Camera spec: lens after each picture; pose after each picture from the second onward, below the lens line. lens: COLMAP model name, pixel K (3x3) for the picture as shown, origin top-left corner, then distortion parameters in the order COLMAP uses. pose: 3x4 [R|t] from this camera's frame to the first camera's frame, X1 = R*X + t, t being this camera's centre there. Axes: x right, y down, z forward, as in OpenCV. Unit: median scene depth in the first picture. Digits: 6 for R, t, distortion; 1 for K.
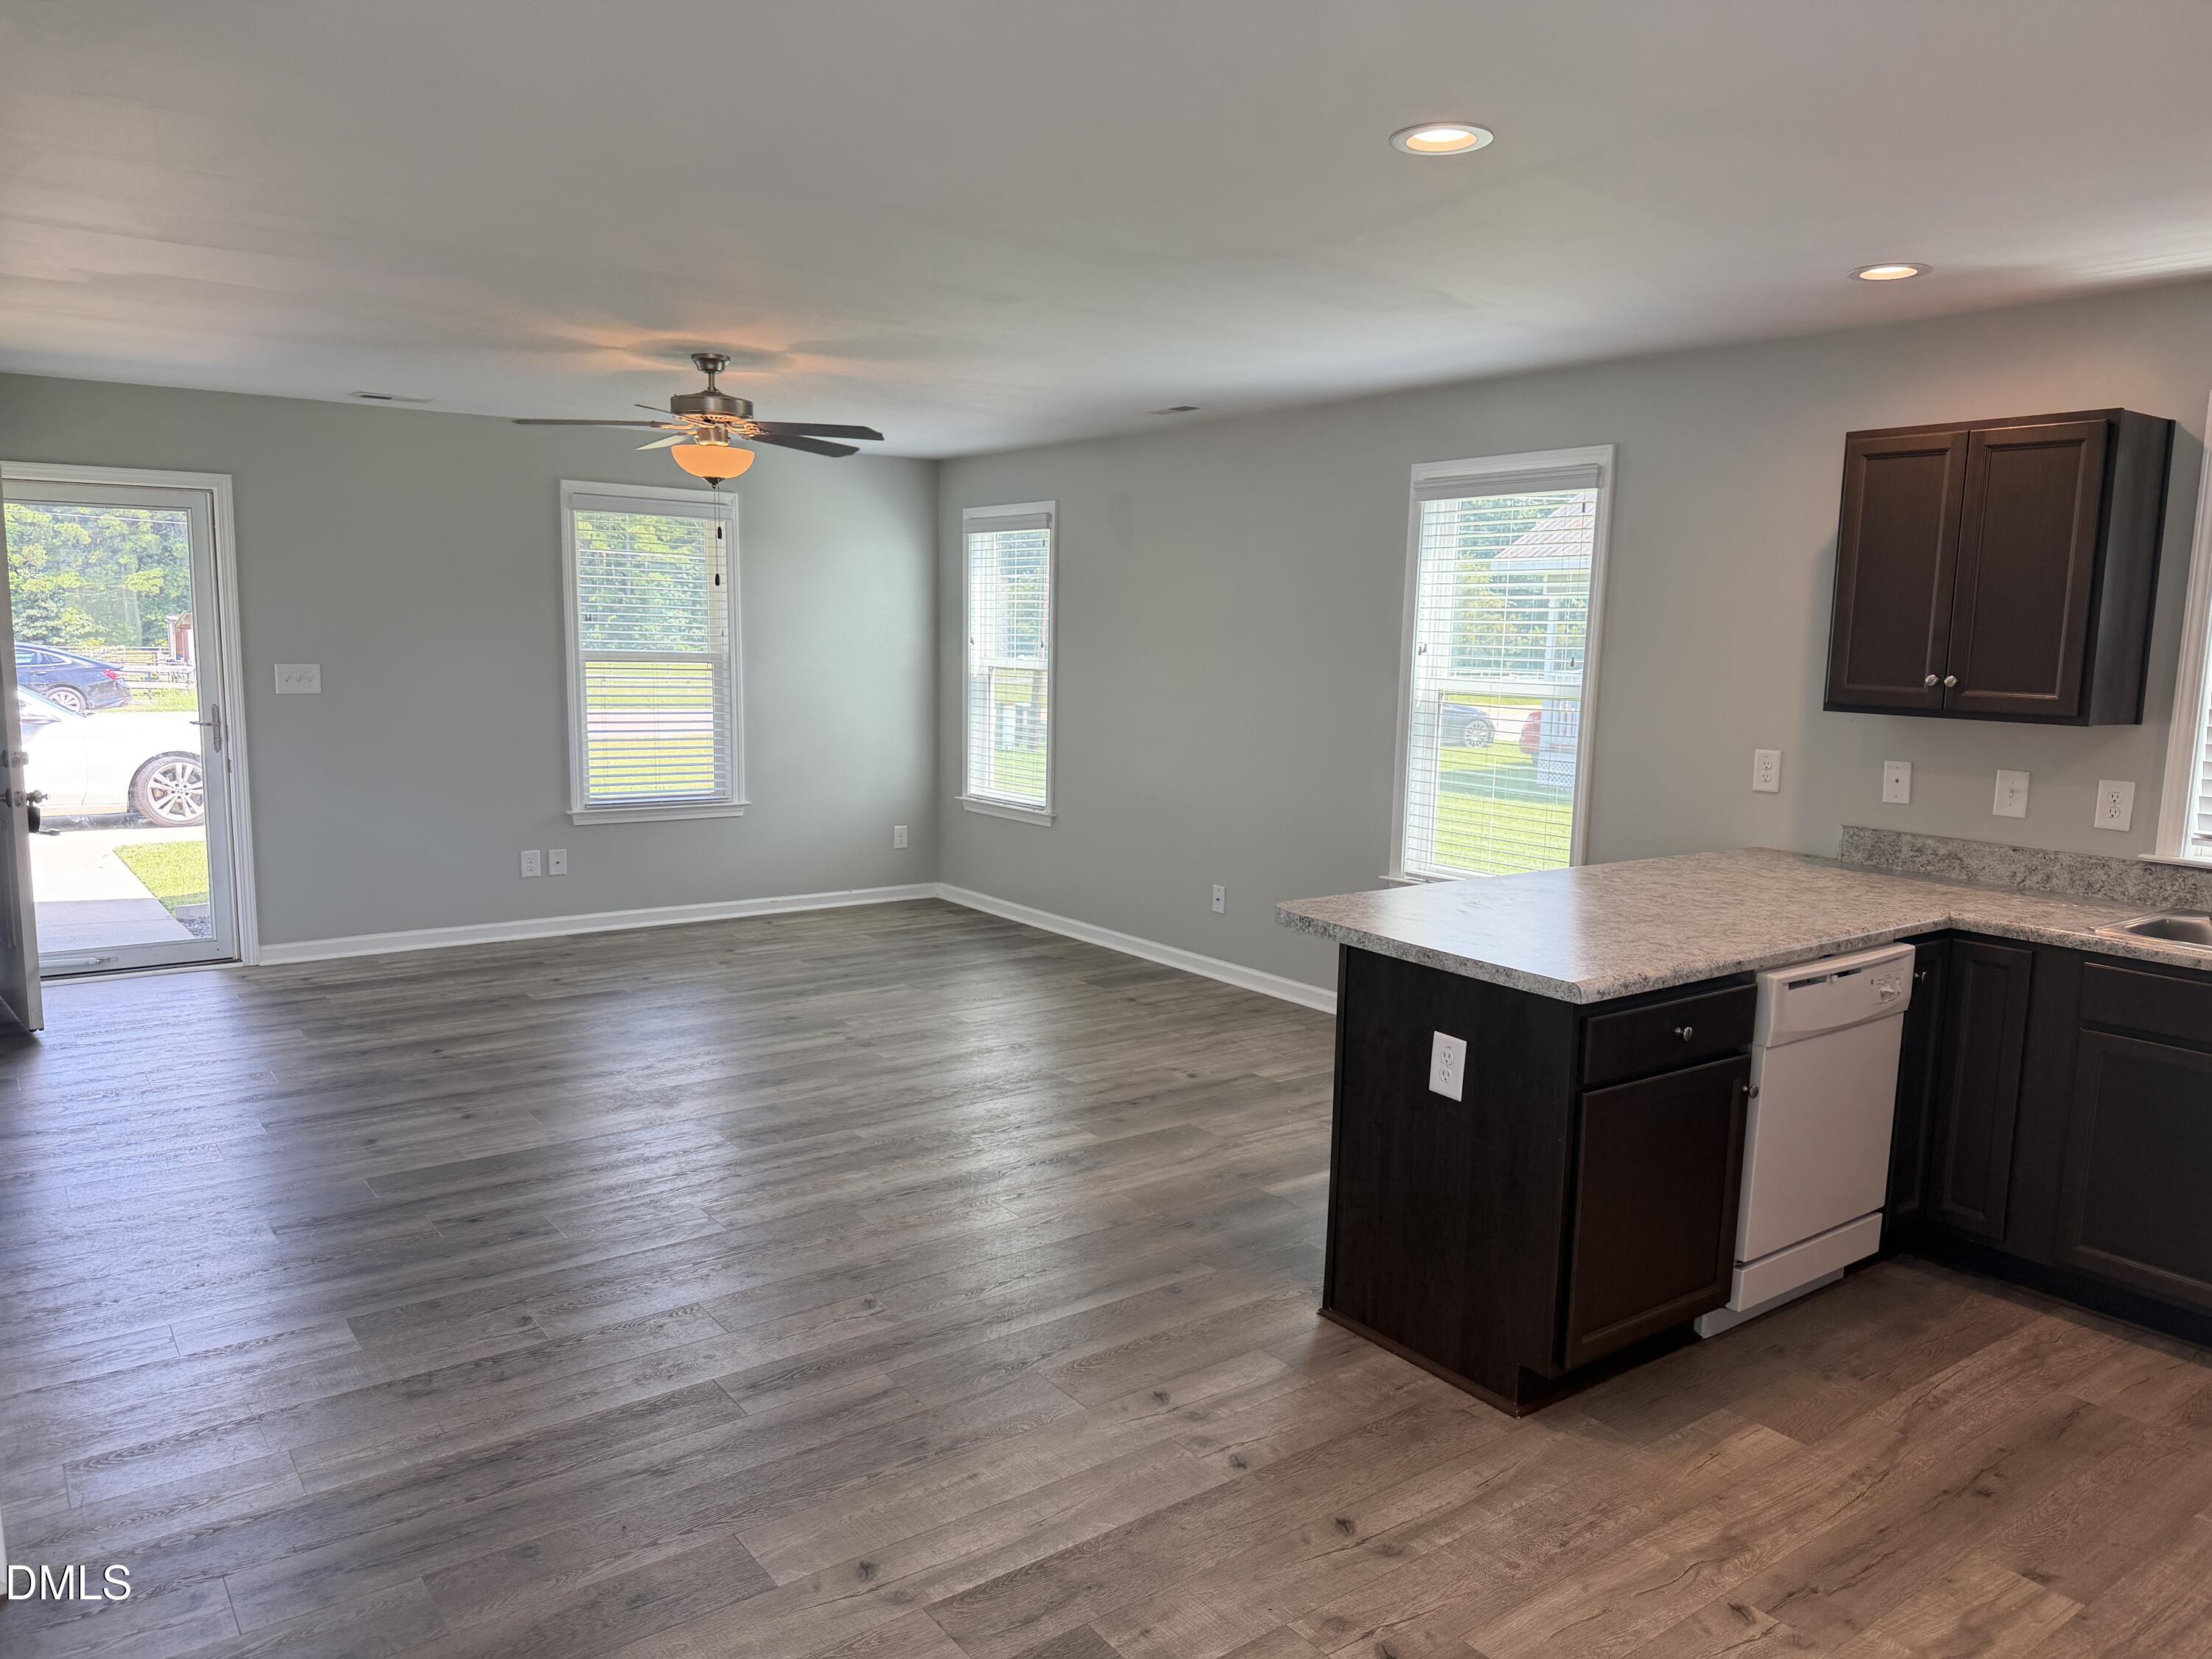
lens RADIAL K [[1549.7, 0, 1106.0], [0, 1549.7, 829.5], [0, 0, 1]] dist [0.052508, -0.076307]
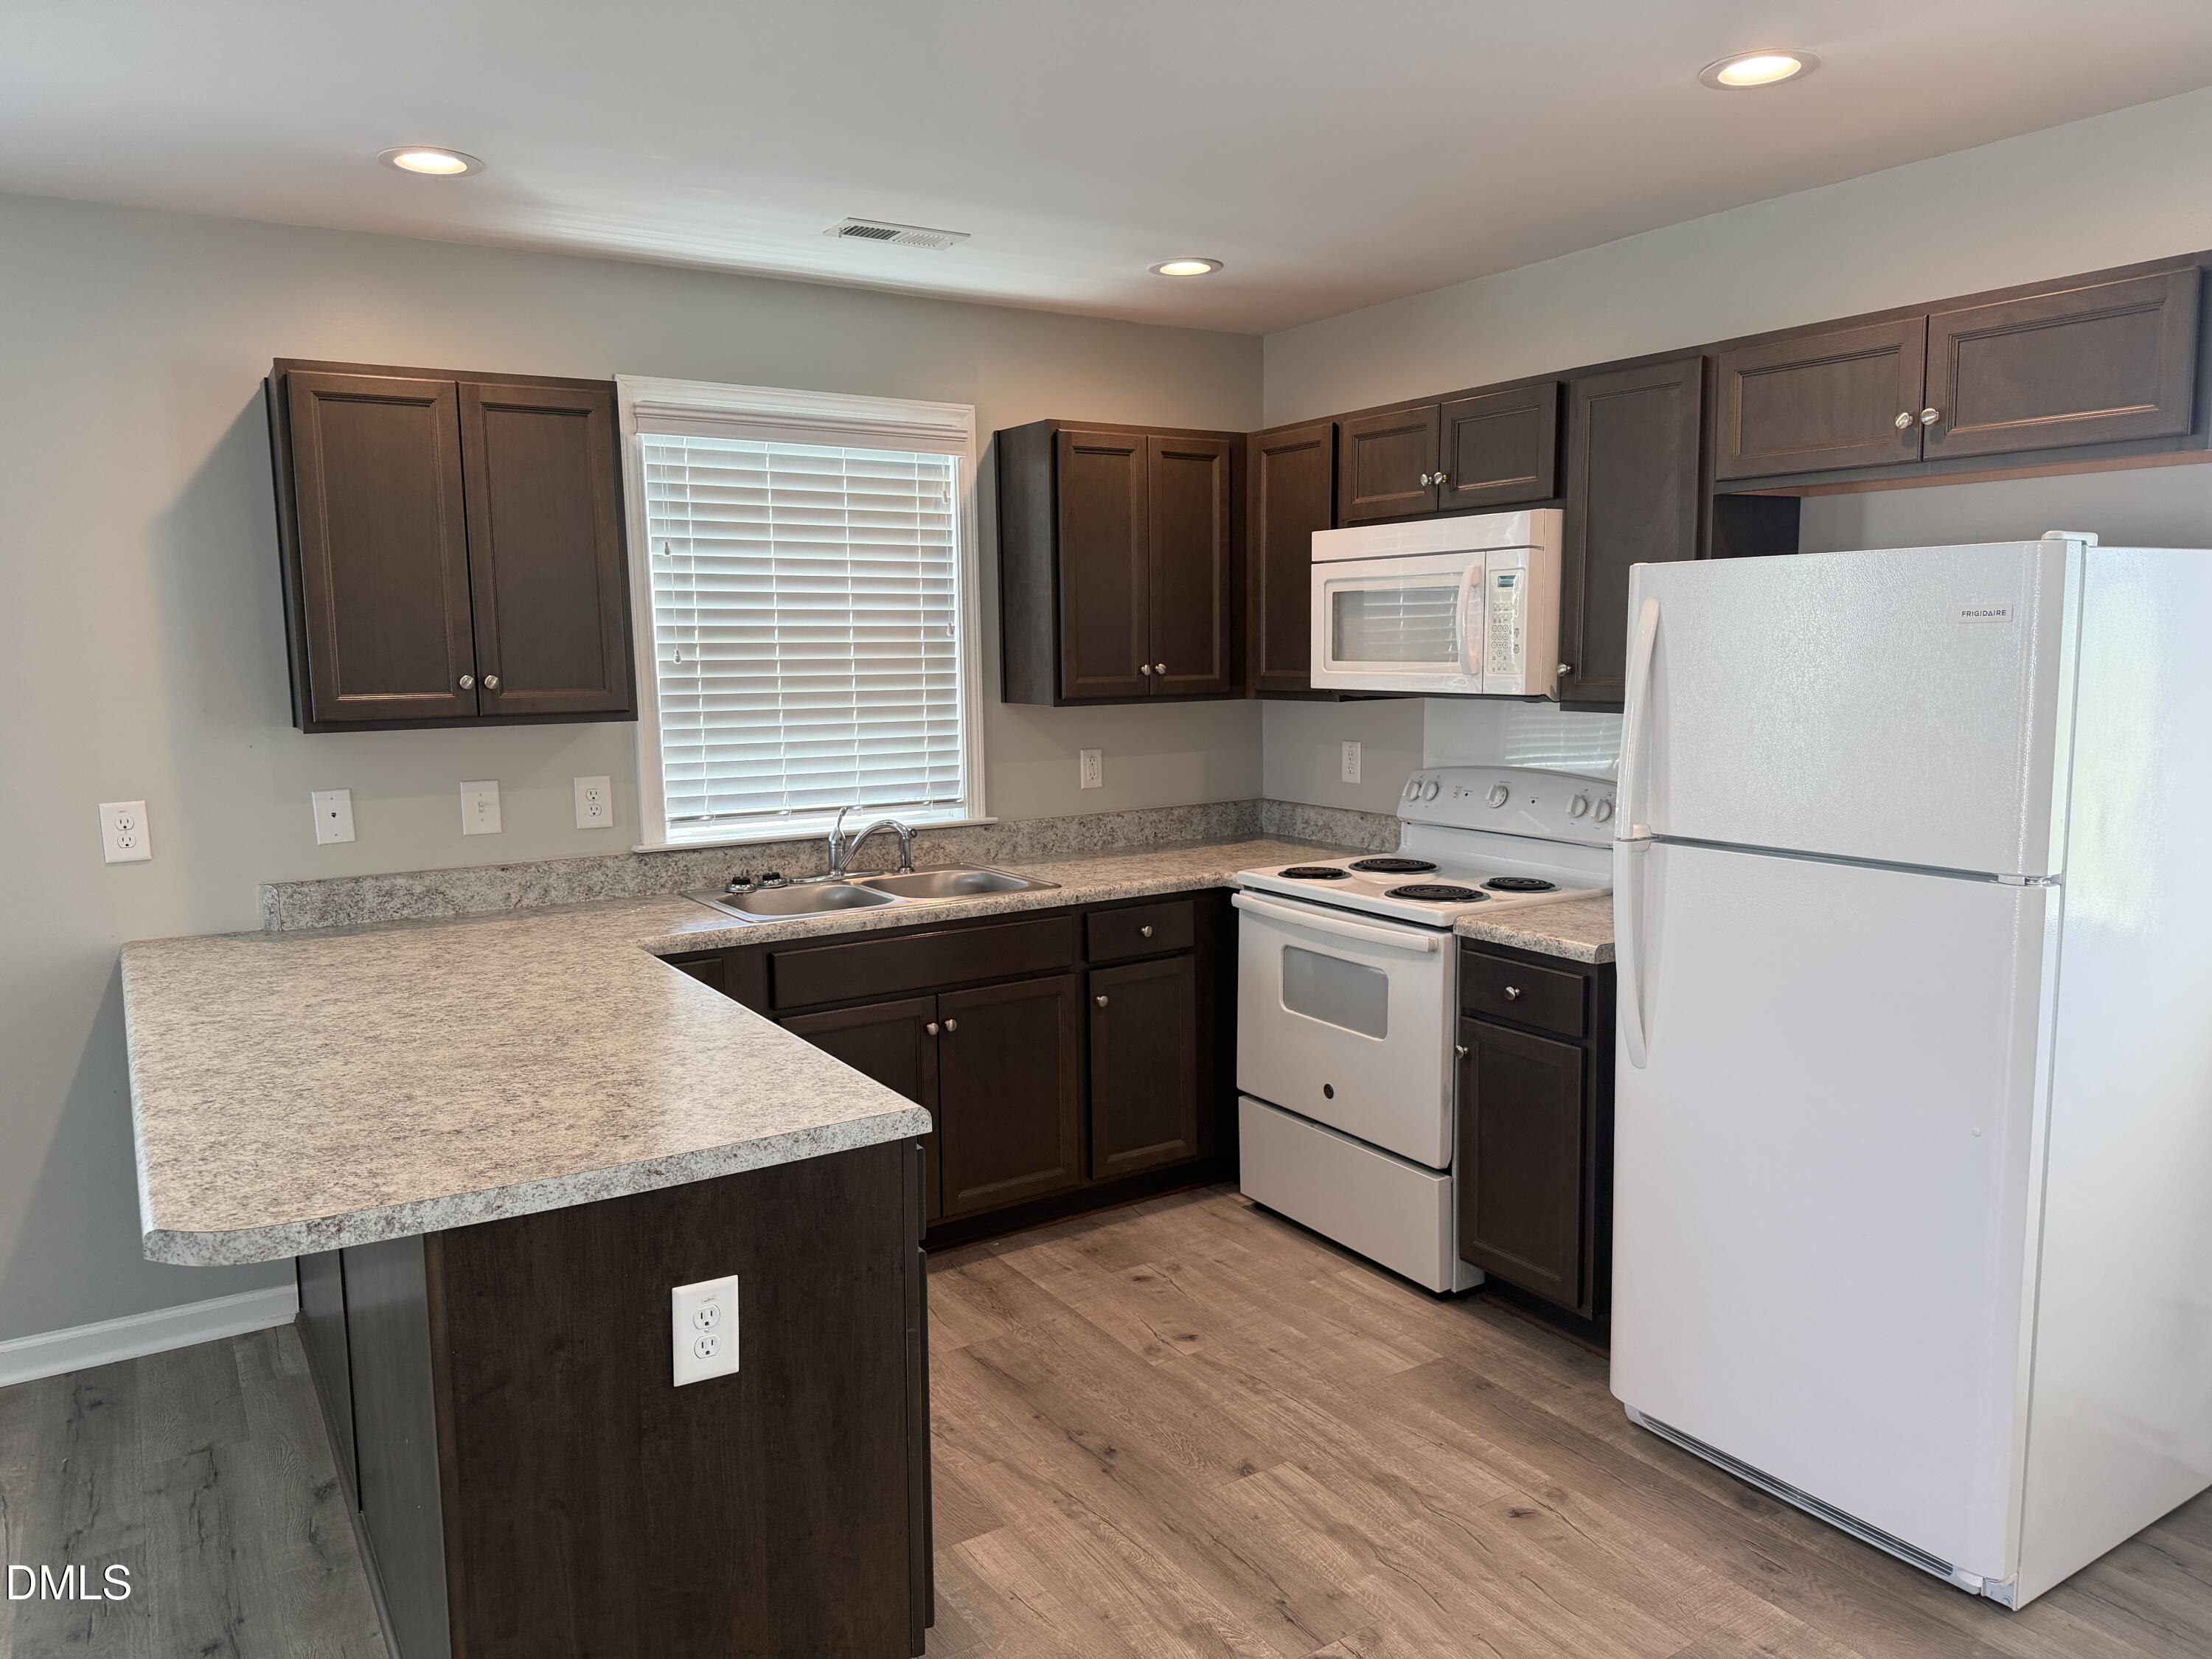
lens RADIAL K [[1549.3, 0, 1135.1], [0, 1549.3, 831.9], [0, 0, 1]] dist [0.102042, -0.206080]
pose [[0.059719, -0.145964, 0.987486, -0.265223], [0.144675, 0.980072, 0.136119, -0.075603], [-0.987675, 0.134736, 0.079647, 0.568471]]
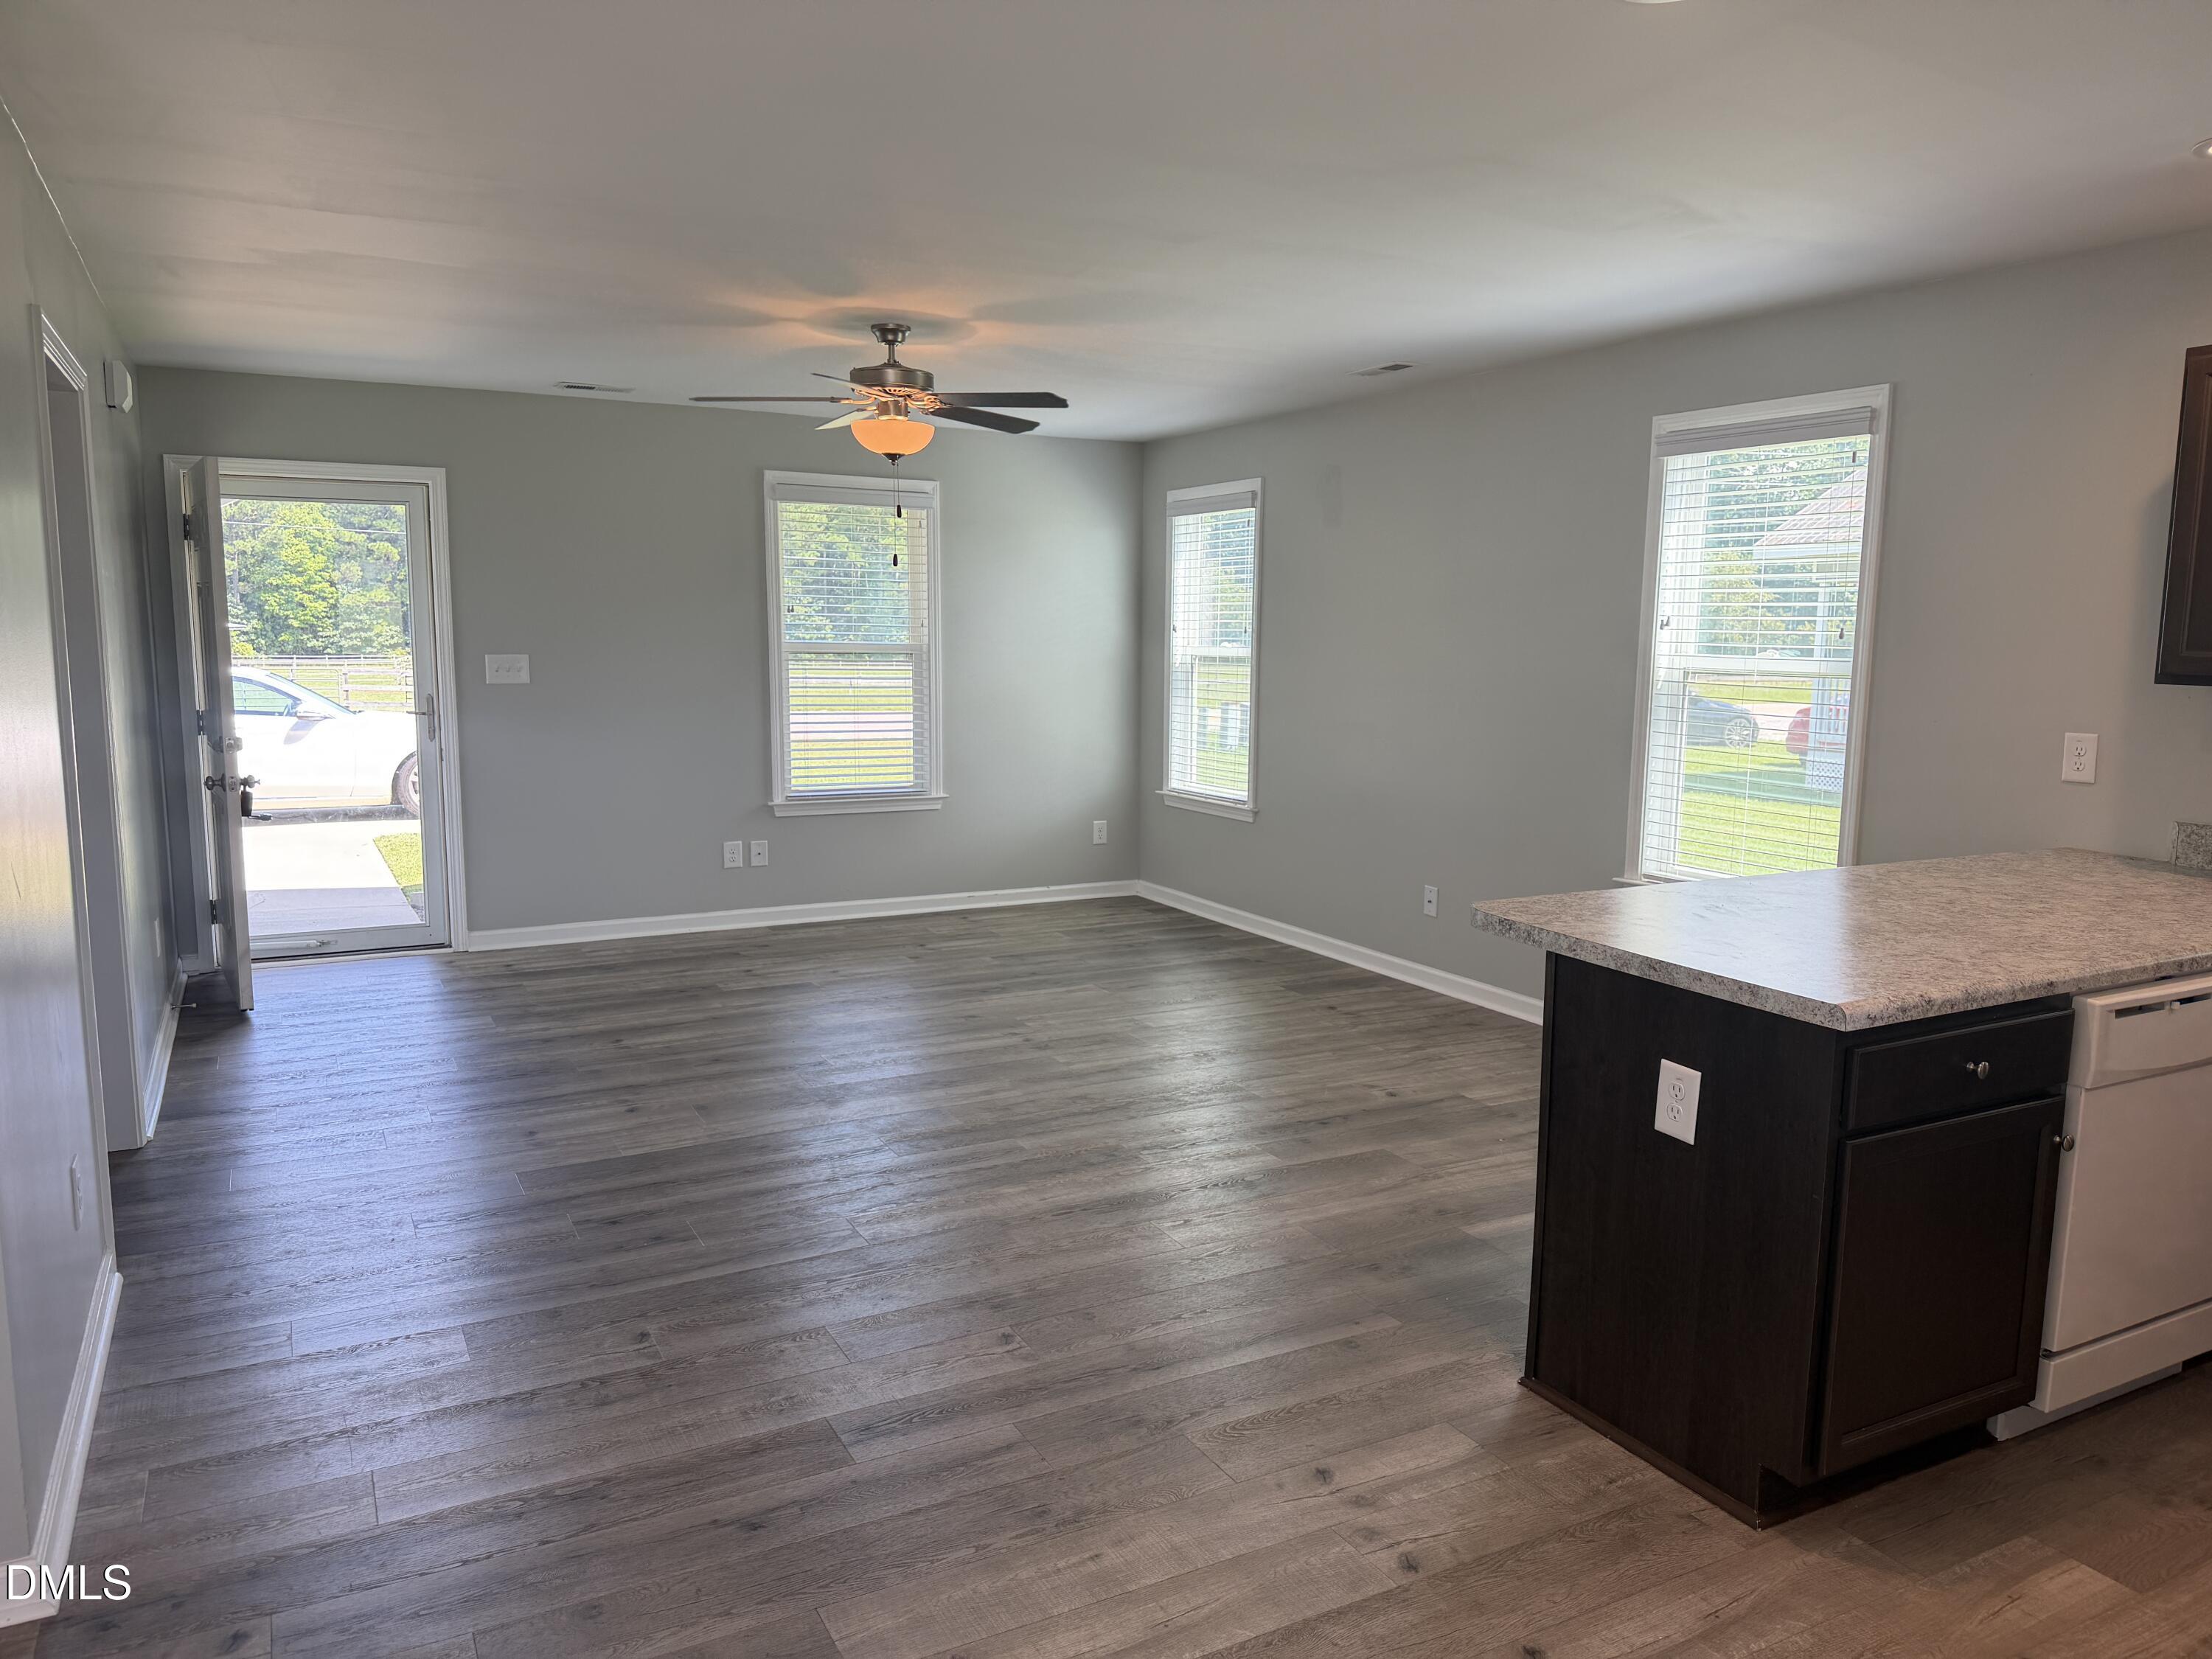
lens RADIAL K [[1549.7, 0, 1106.0], [0, 1549.7, 829.5], [0, 0, 1]] dist [0.052508, -0.076307]
pose [[0.988984, 0.008812, -0.147763, 0.029807], [-0.008949, 0.999960, -0.000265, 0.007265], [0.147754, 0.001584, 0.989023, 0.094469]]
